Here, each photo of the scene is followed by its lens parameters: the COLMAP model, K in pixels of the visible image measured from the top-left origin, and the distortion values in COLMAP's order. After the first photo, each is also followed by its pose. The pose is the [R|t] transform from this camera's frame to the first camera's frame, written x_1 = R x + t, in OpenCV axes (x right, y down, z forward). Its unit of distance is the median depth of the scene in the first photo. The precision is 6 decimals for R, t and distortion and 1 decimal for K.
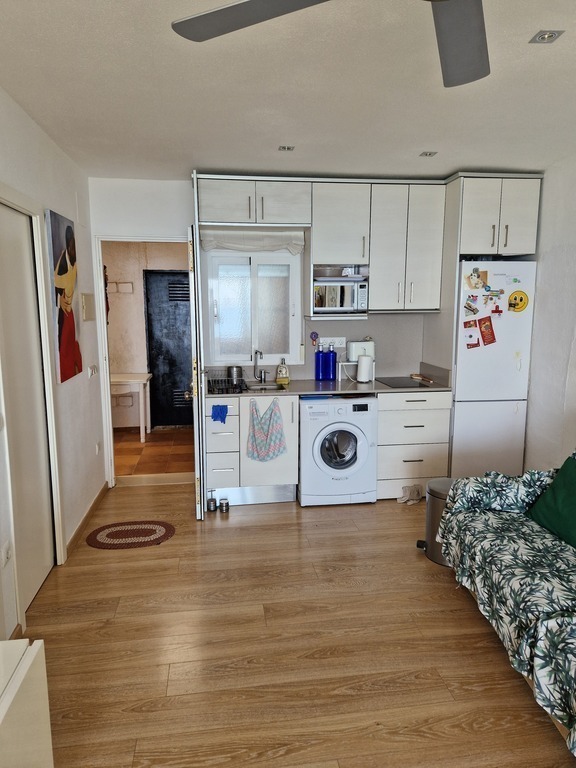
lens RADIAL K [[511.3, 0, 282.3], [0, 511.3, 378.3], [0, 0, 1]] dist [0.076594, -0.060618]
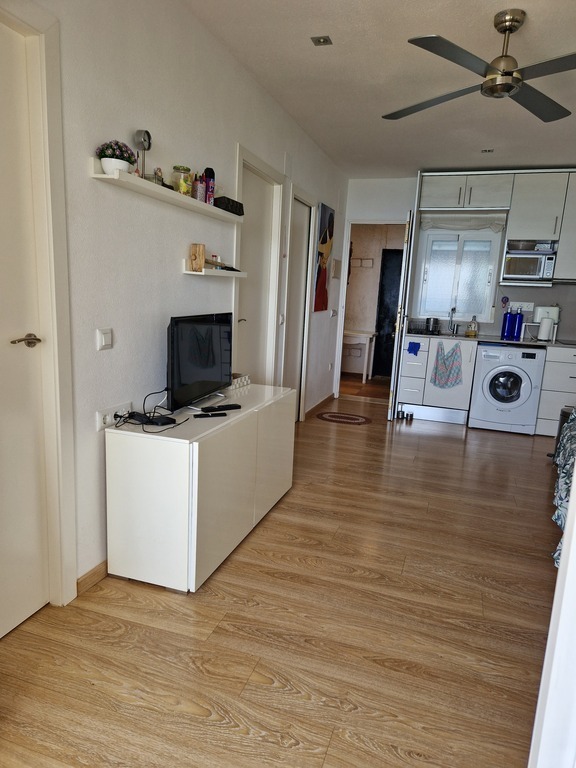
lens RADIAL K [[511.3, 0, 286.4], [0, 511.3, 392.6], [0, 0, 1]] dist [0.076594, -0.060618]
pose [[0.893773, 0.137003, -0.427083, 0.172375], [-0.119046, 0.990515, 0.068613, 0.127341], [0.432433, -0.010482, 0.901605, -0.389714]]
